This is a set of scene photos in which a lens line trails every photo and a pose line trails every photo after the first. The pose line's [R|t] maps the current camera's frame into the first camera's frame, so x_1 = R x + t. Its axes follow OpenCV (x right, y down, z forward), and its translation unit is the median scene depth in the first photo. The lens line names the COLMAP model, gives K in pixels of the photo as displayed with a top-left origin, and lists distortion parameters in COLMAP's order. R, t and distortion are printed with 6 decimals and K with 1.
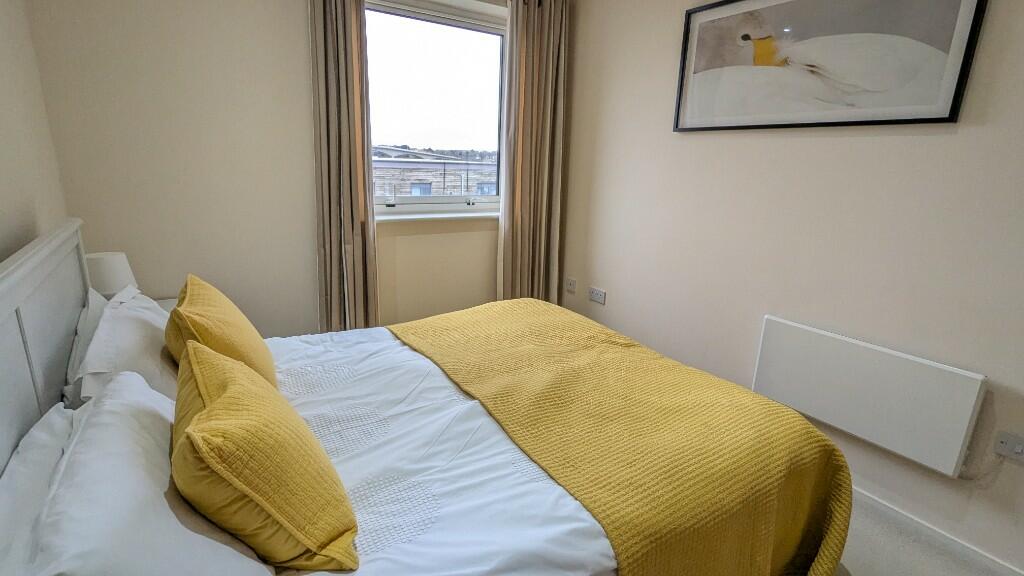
lens RADIAL K [[482.5, 0, 509.8], [0, 482.5, 284.6], [0, 0, 1]] dist [-0.000964, 0.000034]
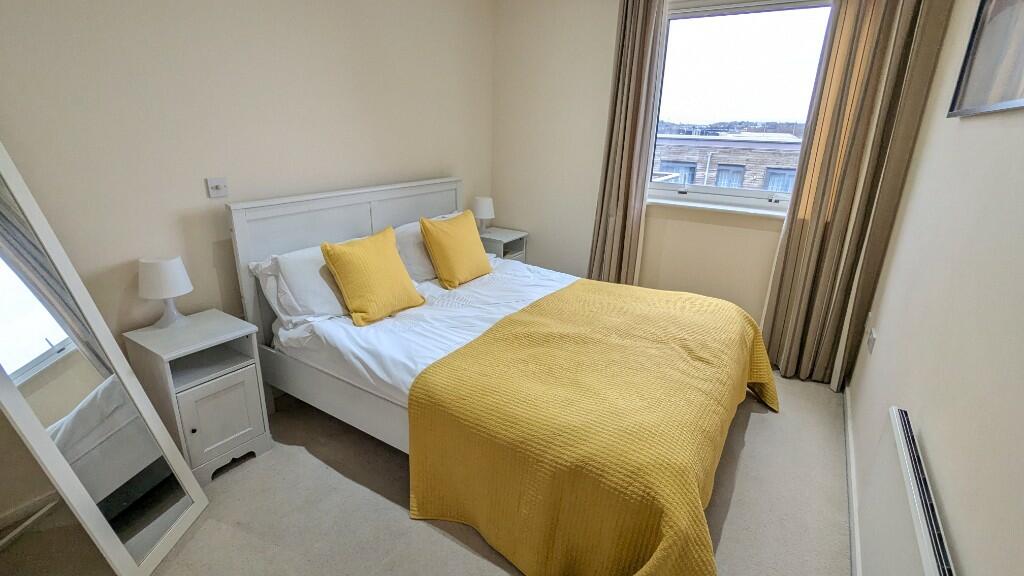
lens RADIAL K [[482.5, 0, 509.8], [0, 482.5, 284.6], [0, 0, 1]] dist [-0.000964, 0.000034]
pose [[0.411587, 0.263046, -0.872584, 0.885851], [-0.241366, 0.954716, 0.173956, -0.084323], [0.878828, 0.139014, 0.456439, 0.247709]]
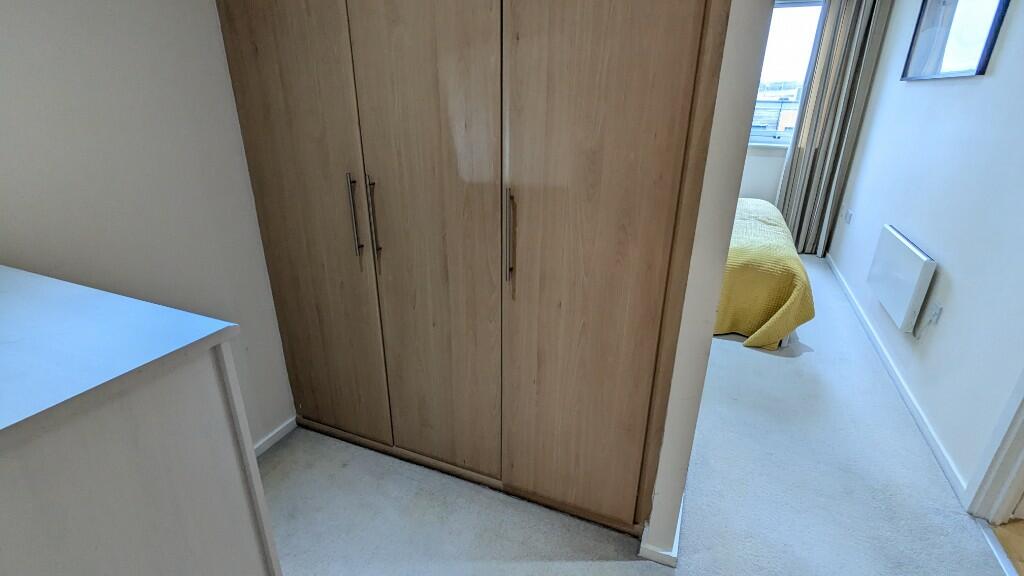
lens RADIAL K [[491.2, 0, 517.3], [0, 491.2, 290.0], [0, 0, 1]] dist [-0.001374, -0.000292]
pose [[0.569323, 0.293826, -0.767814, 1.106707], [-0.210410, 0.954921, 0.209412, 0.174291], [0.794732, 0.042333, 0.605482, -0.655495]]
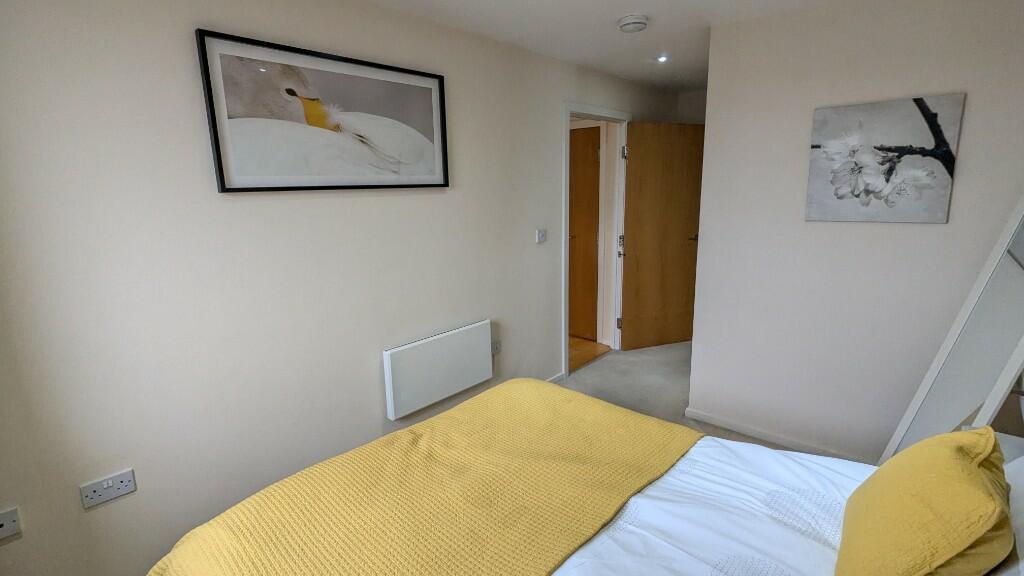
lens RADIAL K [[469.9, 0, 512.0], [0, 469.9, 288.0], [0, 0, 1]] dist [-0.001810, -0.000282]
pose [[-0.239362, -0.232296, 0.942732, -0.568493], [0.261258, 0.919737, 0.292964, -0.340049], [-0.935120, 0.316421, -0.159461, 0.915252]]
